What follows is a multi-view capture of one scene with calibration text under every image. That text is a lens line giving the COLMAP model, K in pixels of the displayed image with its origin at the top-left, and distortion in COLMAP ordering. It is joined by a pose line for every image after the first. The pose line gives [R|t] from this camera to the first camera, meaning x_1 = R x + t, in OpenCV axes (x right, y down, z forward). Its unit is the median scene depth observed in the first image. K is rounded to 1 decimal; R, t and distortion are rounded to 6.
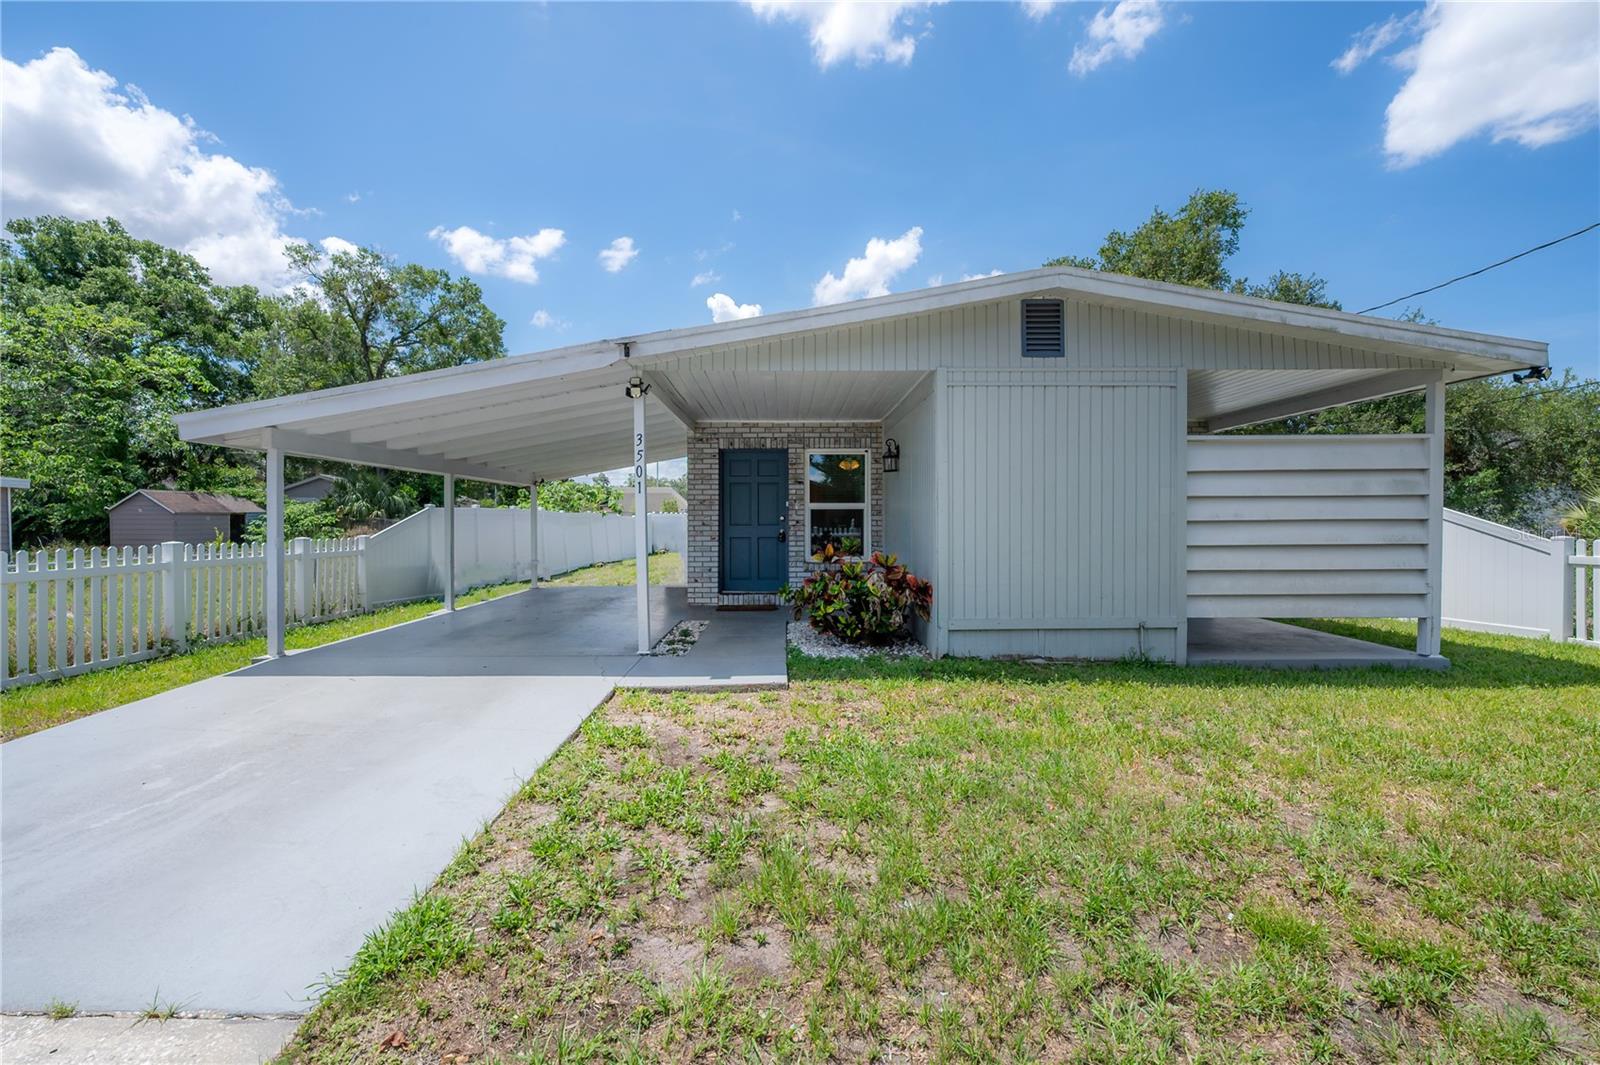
lens RADIAL K [[641.1, 0, 789.4], [0, 641.1, 531.1], [0, 0, 1]] dist [-0.006273, 0.000327]
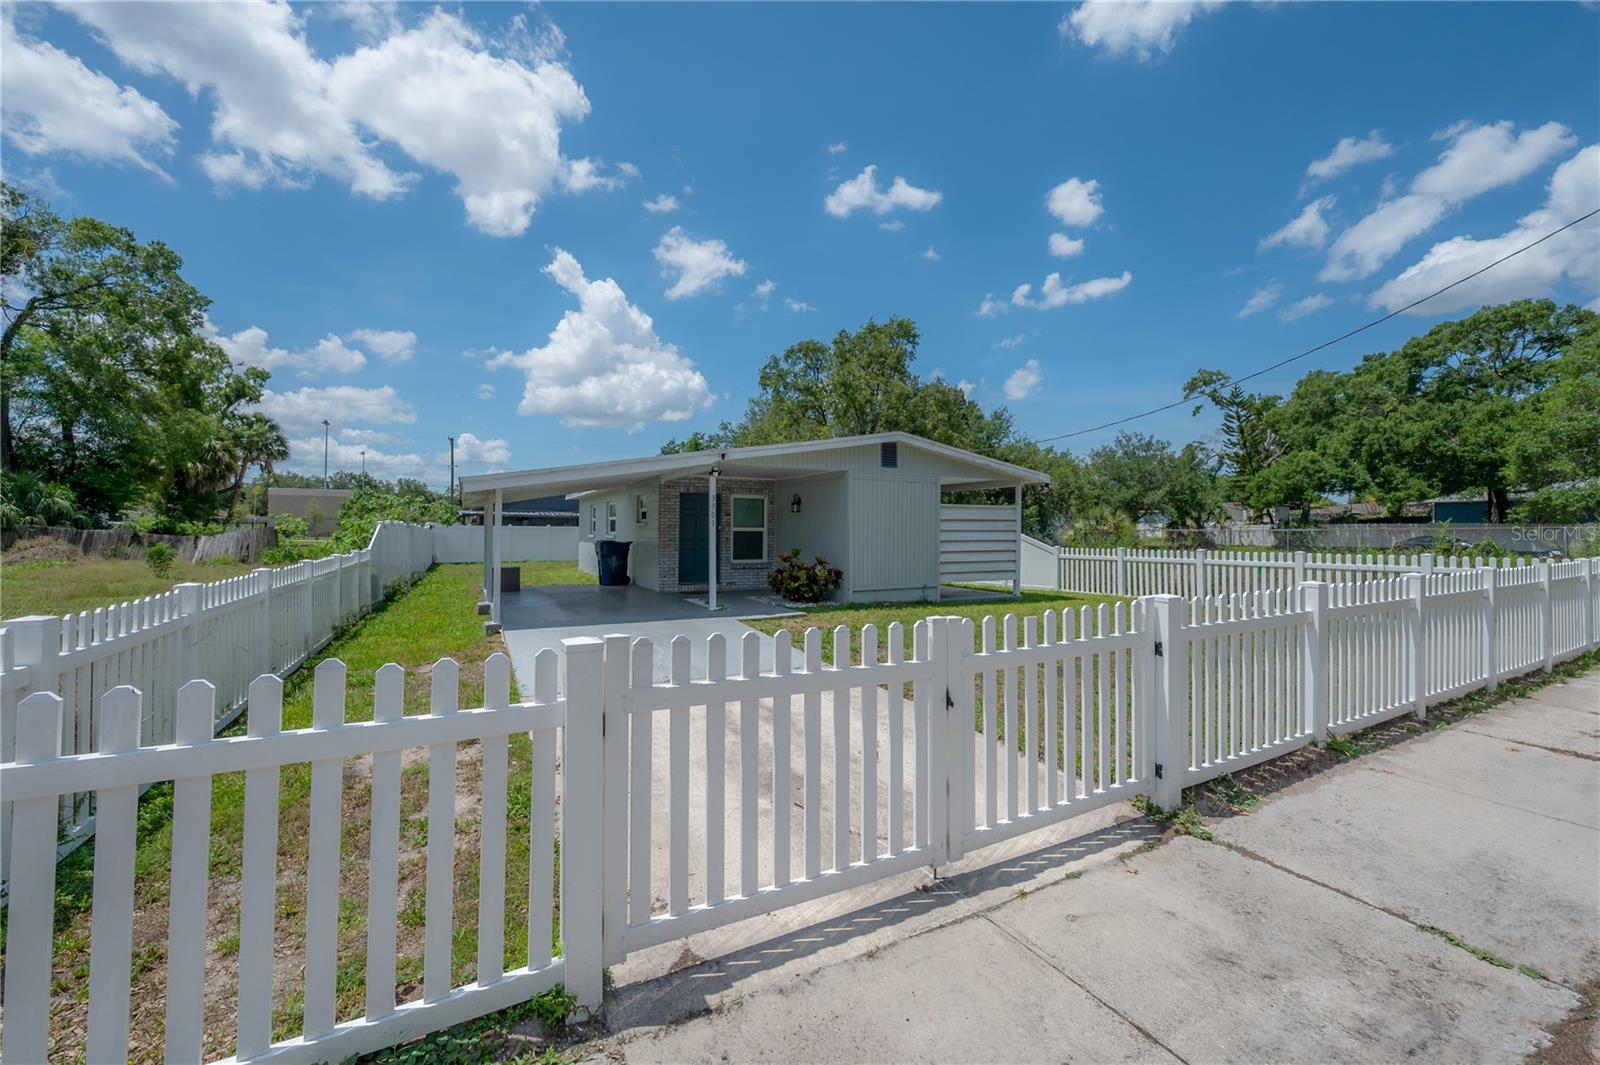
lens RADIAL K [[641.1, 0, 801.7], [0, 641.1, 533.4], [0, 0, 1]] dist [-0.006273, 0.000327]
pose [[0.885493, 0.005377, 0.464622, -0.168219], [-0.000225, 0.999938, -0.011144, -0.002972], [-0.464653, 0.009763, 0.885439, -0.153645]]
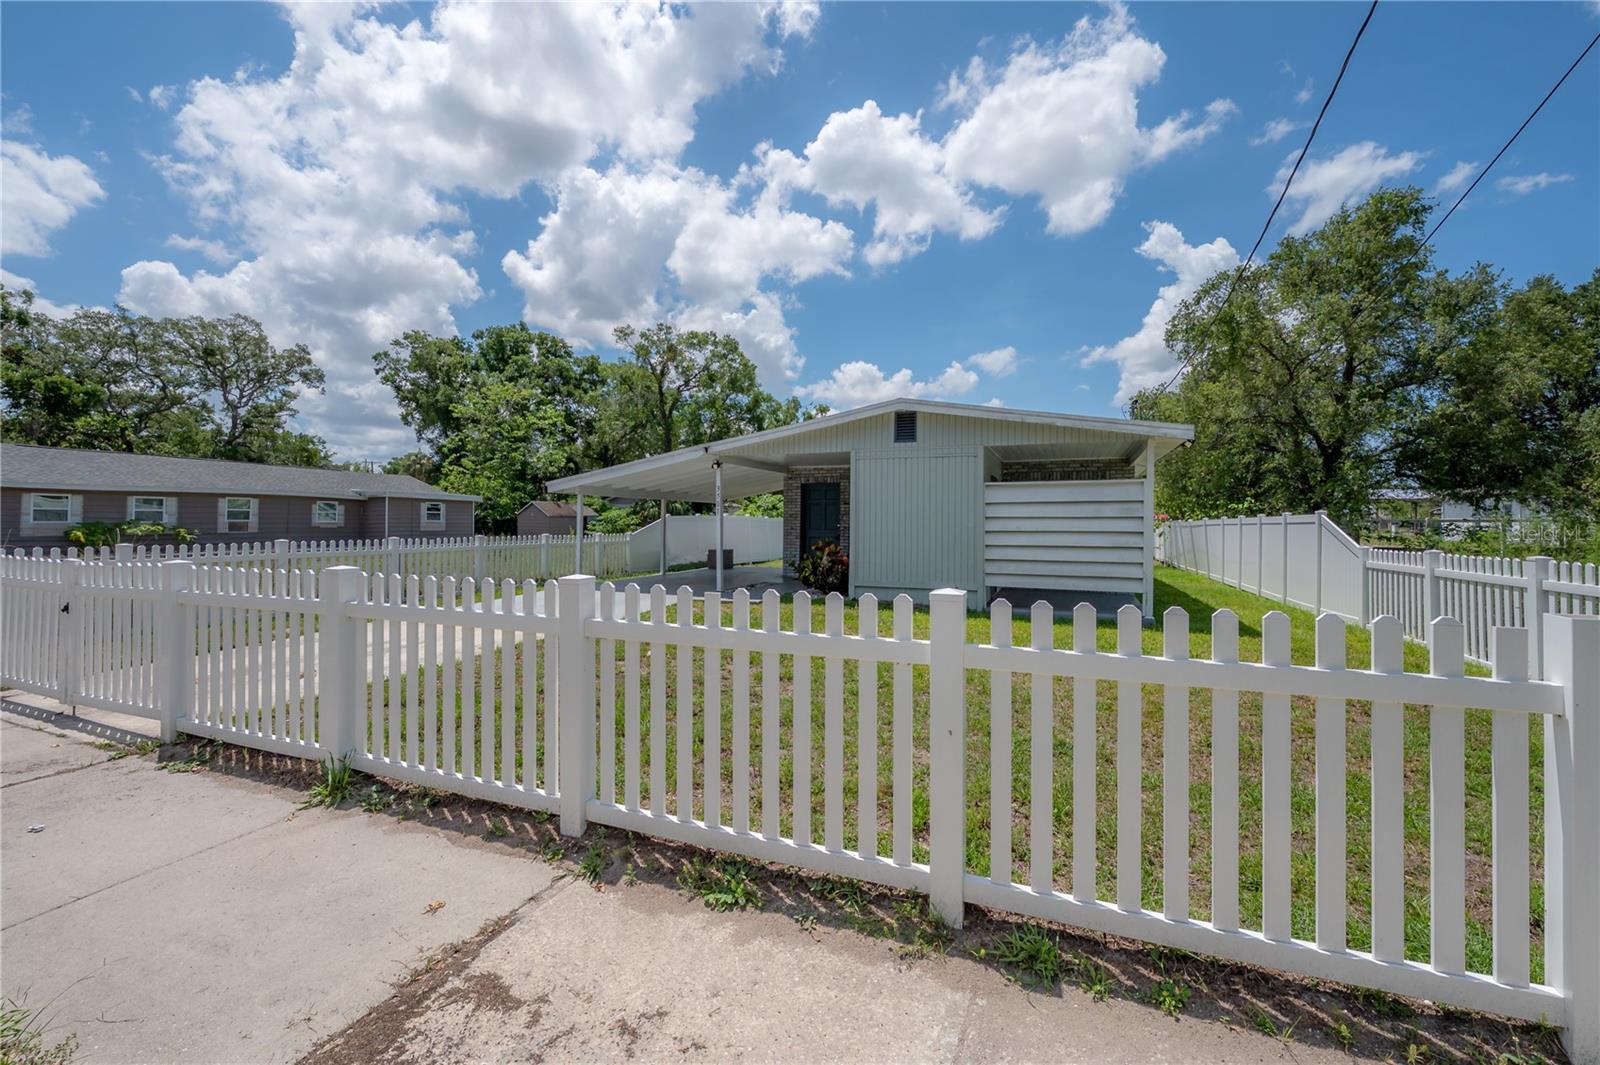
lens RADIAL K [[641.1, 0, 791.8], [0, 641.1, 518.7], [0, 0, 1]] dist [-0.006273, 0.000327]
pose [[0.918184, 0.006221, -0.396106, 0.153174], [-0.015177, 0.999695, -0.019480, -0.001230], [0.395864, 0.023898, 0.917998, -0.154789]]
